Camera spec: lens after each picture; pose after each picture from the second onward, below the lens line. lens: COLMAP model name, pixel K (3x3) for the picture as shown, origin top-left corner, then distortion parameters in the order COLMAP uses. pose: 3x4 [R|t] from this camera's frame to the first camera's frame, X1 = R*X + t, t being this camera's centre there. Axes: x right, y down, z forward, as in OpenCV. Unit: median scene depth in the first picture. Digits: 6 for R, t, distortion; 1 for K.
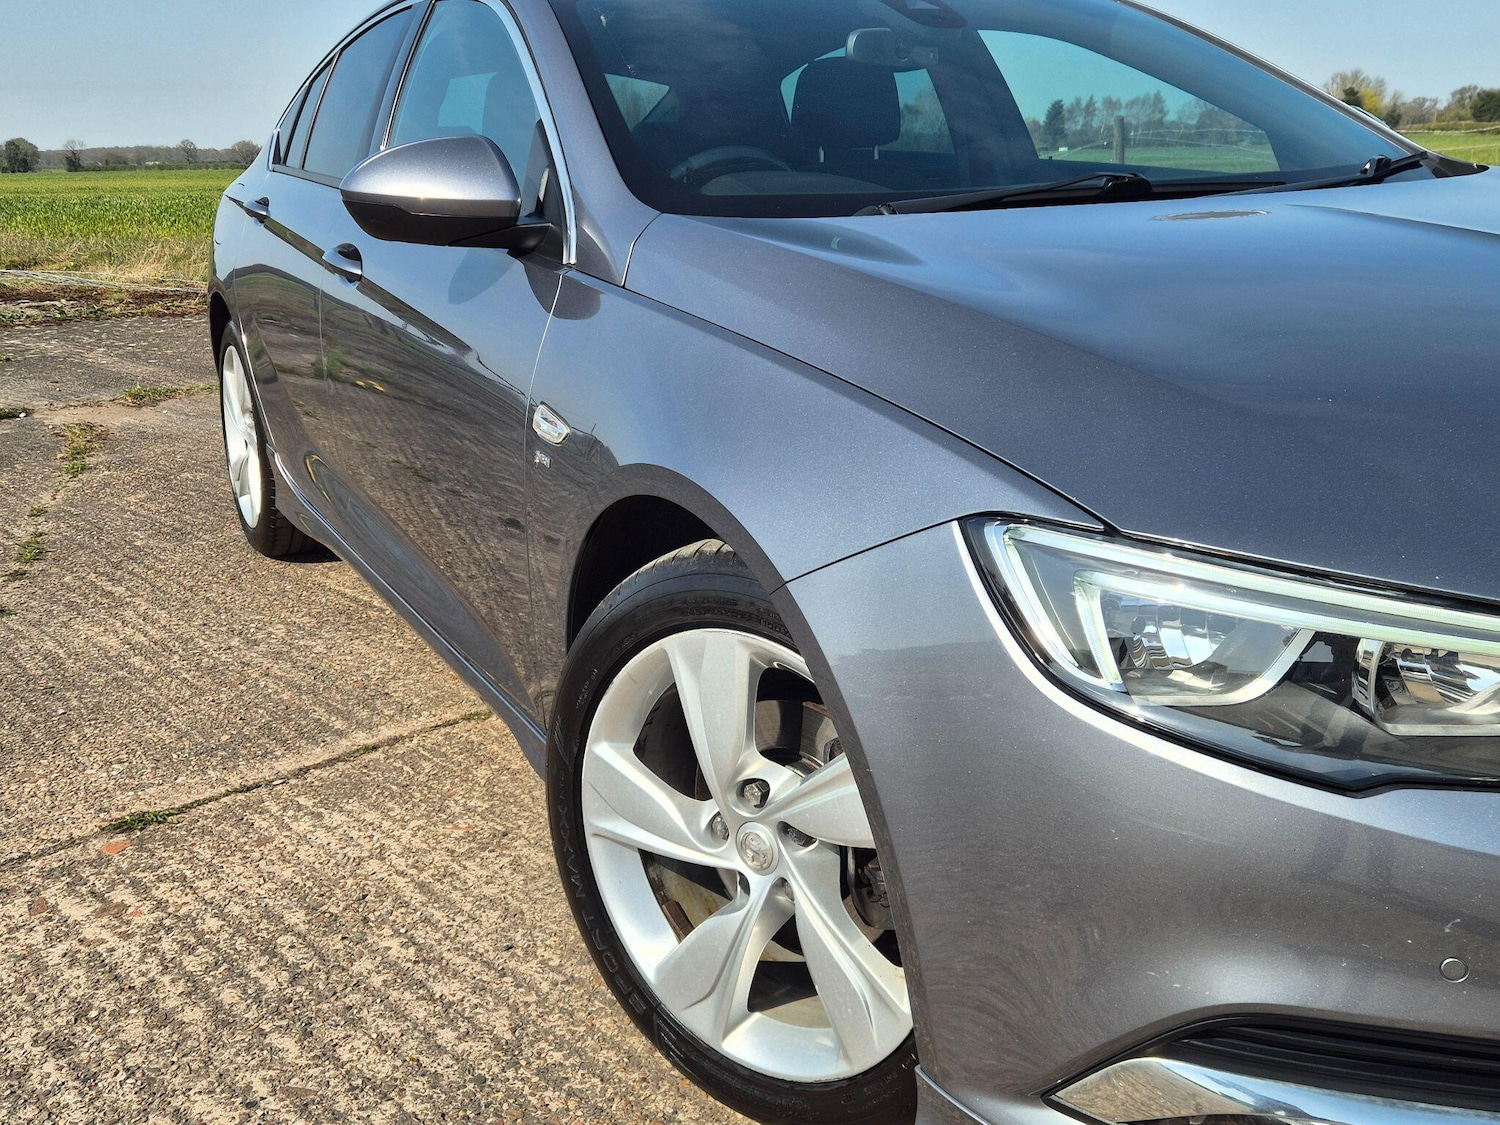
lens RADIAL K [[1522.7, 0, 743.1], [0, 1522.7, 524.8], [0, 0, 1]] dist [0.094741, -0.109633]
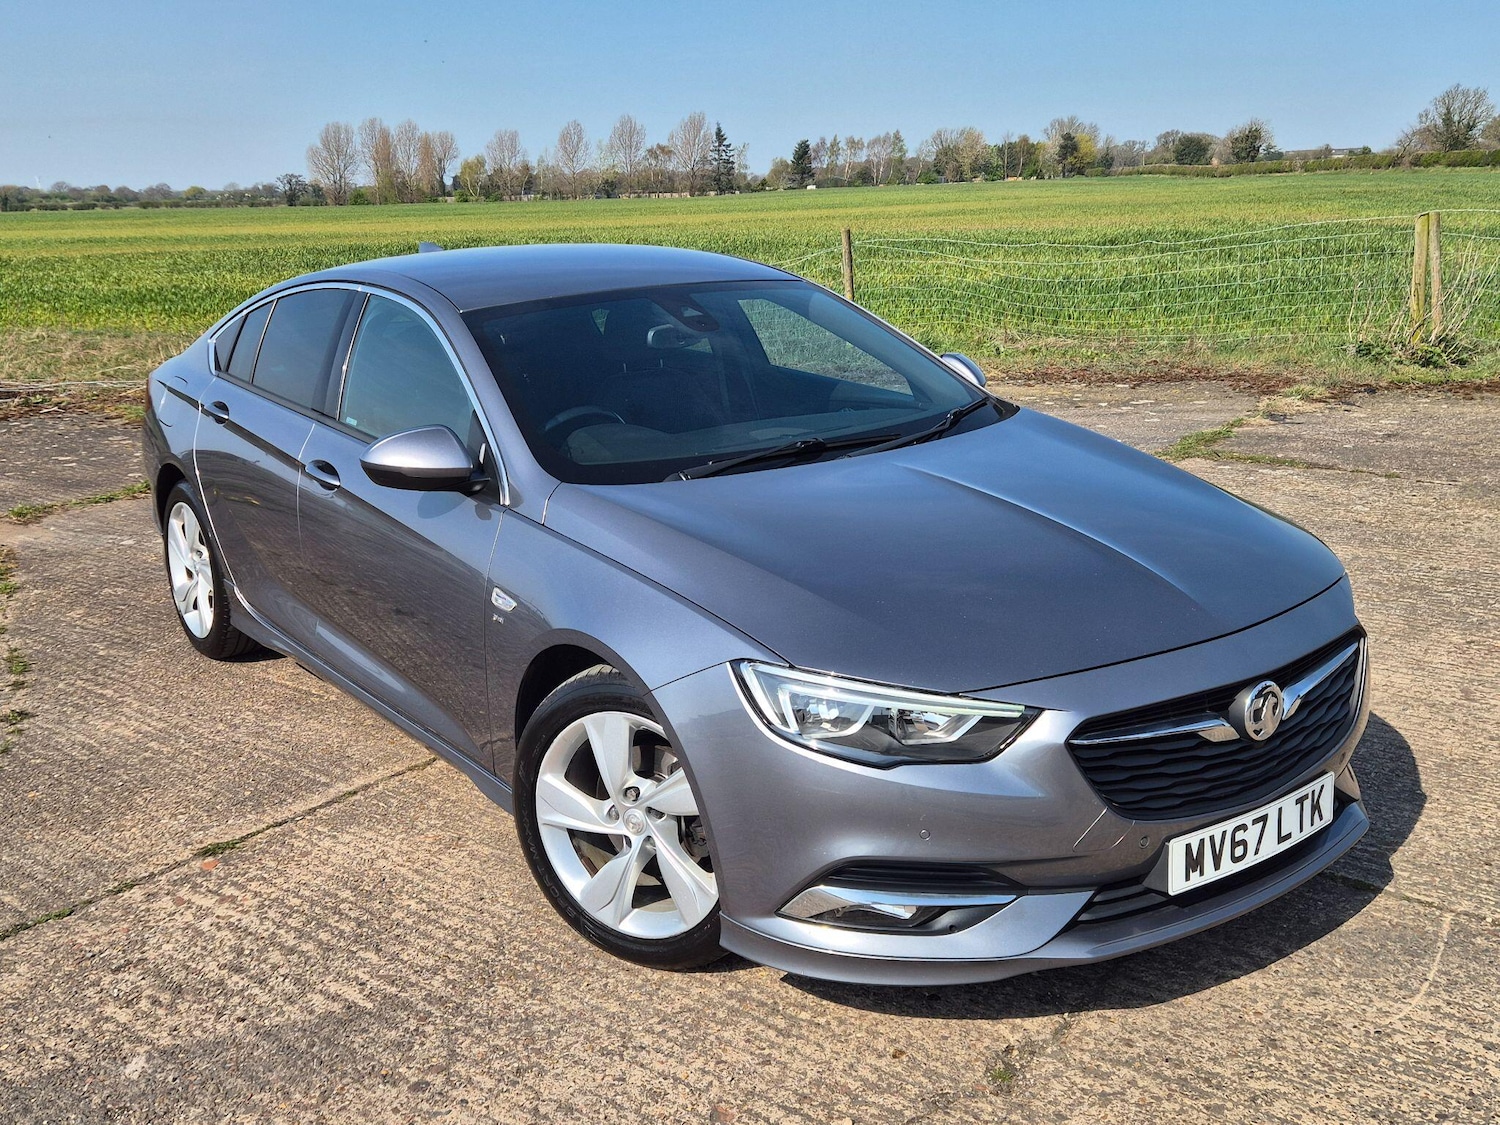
lens RADIAL K [[1522.8, 0, 756.3], [0, 1522.8, 521.3], [0, 0, 1]] dist [0.100692, -0.120759]
pose [[0.986525, -0.041265, 0.158321, -0.110251], [0.044821, 0.998815, -0.018954, -0.108241], [-0.157351, 0.025795, 0.987206, -0.811635]]
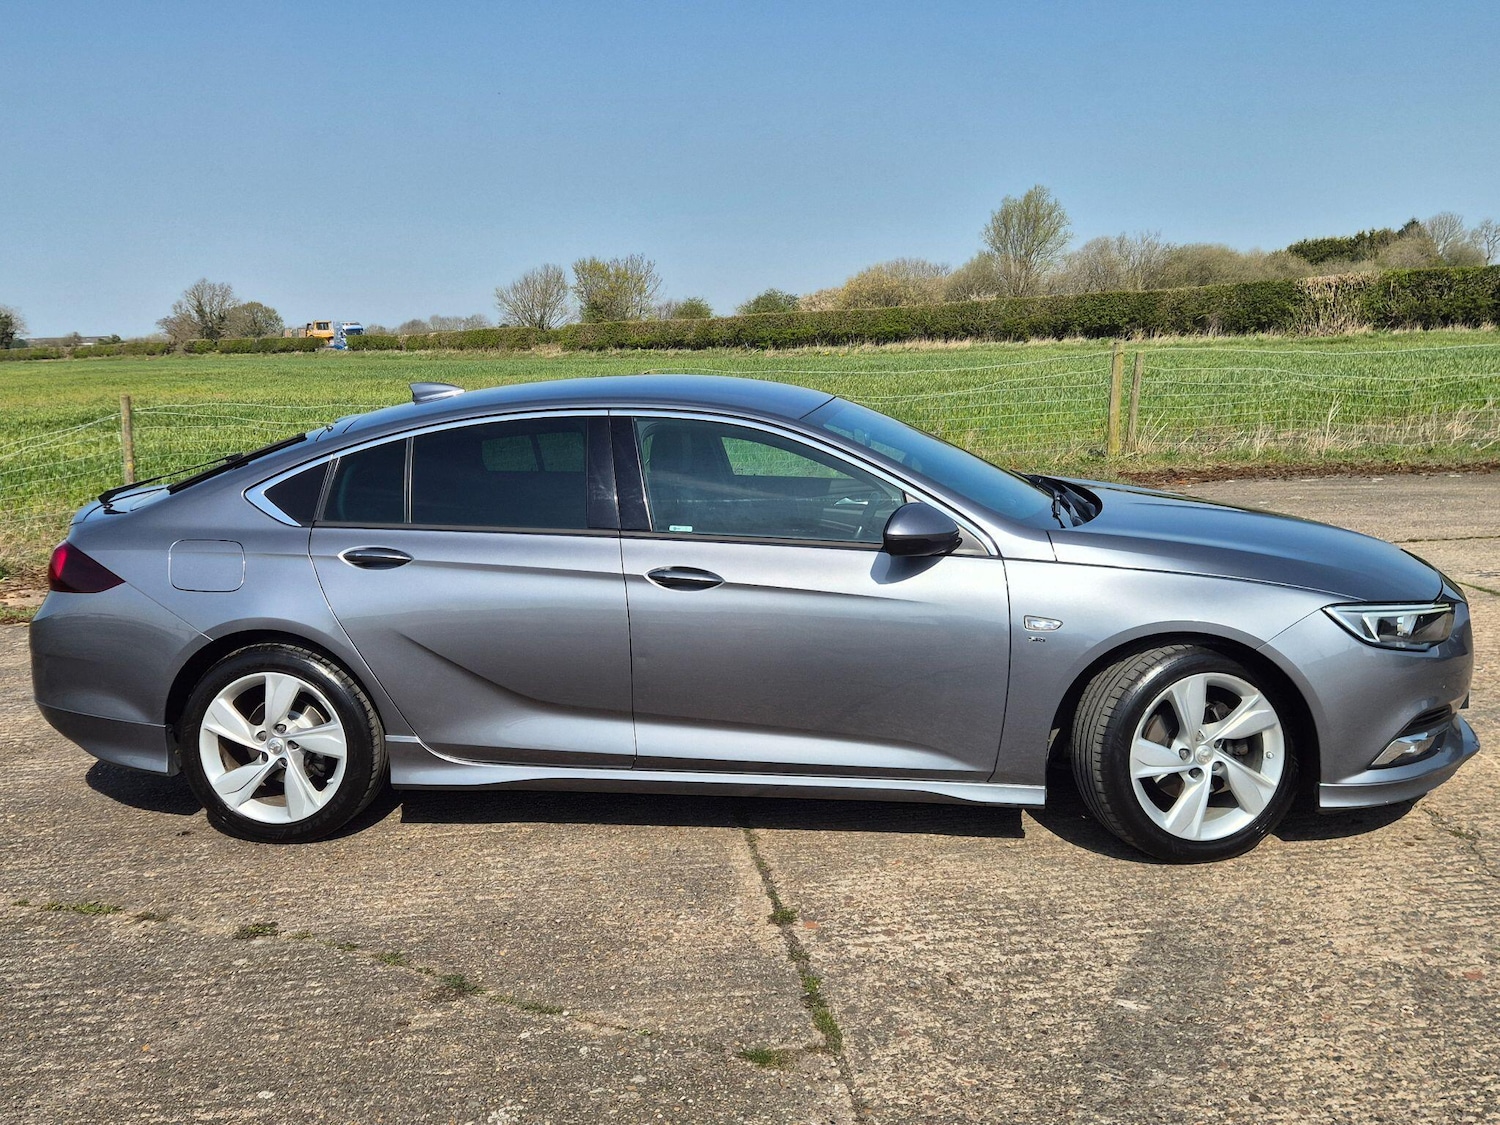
lens RADIAL K [[1522.8, 0, 756.3], [0, 1522.8, 521.3], [0, 0, 1]] dist [0.100692, -0.120759]
pose [[0.578953, -0.101470, 0.809022, -2.172999], [0.213786, 0.976403, -0.030526, -0.231453], [-0.786835, 0.190631, 0.586985, -0.040080]]
